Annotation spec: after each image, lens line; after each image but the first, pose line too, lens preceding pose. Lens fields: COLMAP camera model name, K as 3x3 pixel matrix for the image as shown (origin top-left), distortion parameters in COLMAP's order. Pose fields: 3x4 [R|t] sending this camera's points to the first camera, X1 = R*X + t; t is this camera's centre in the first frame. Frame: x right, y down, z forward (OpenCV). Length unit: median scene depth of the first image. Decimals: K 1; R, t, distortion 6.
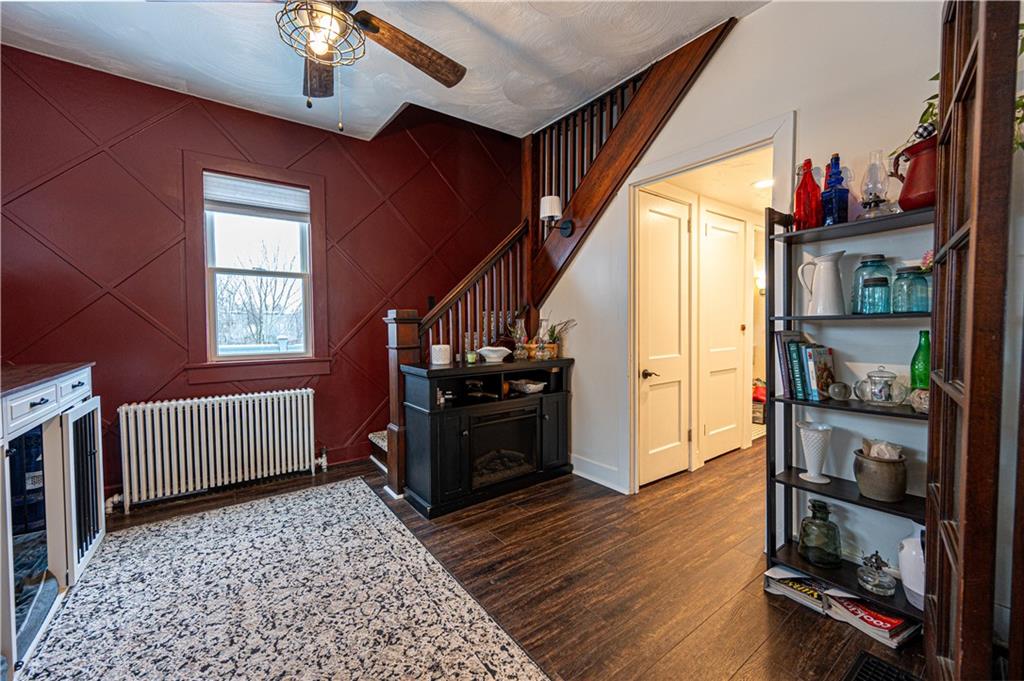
lens RADIAL K [[402.9, 0, 510.2], [0, 402.9, 339.5], [0, 0, 1]] dist [-0.000311, -0.000188]
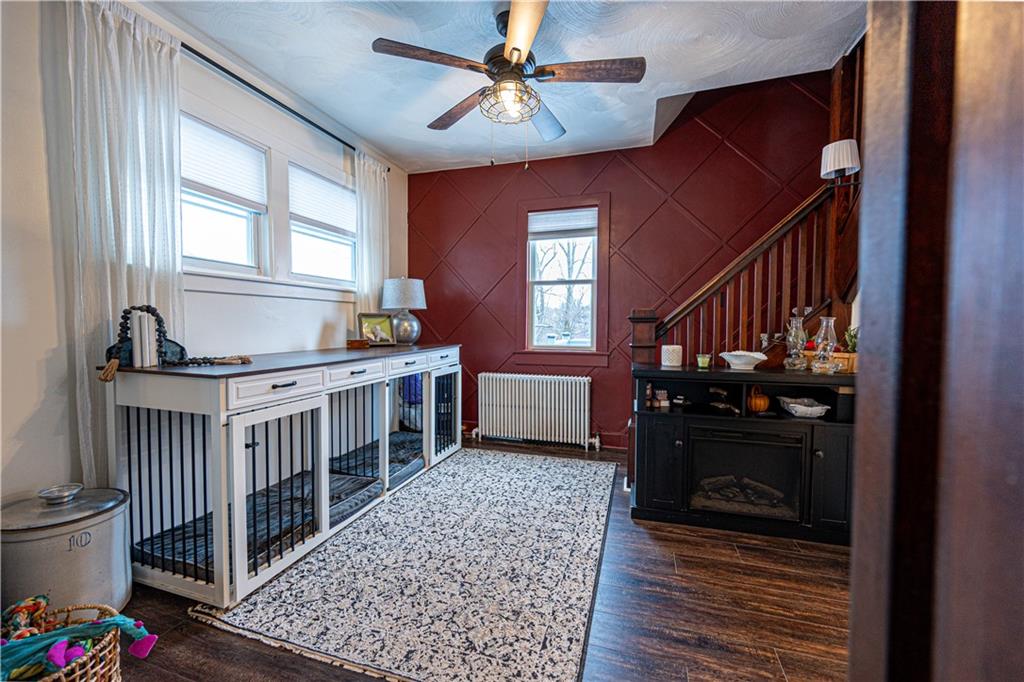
lens RADIAL K [[402.9, 0, 510.2], [0, 402.9, 340.0], [0, 0, 1]] dist [-0.000311, -0.000188]
pose [[0.588807, 0.039479, -0.807309, 0.372733], [-0.034711, 0.999120, 0.023543, -0.008697], [0.807528, 0.014161, 0.589660, 0.139552]]
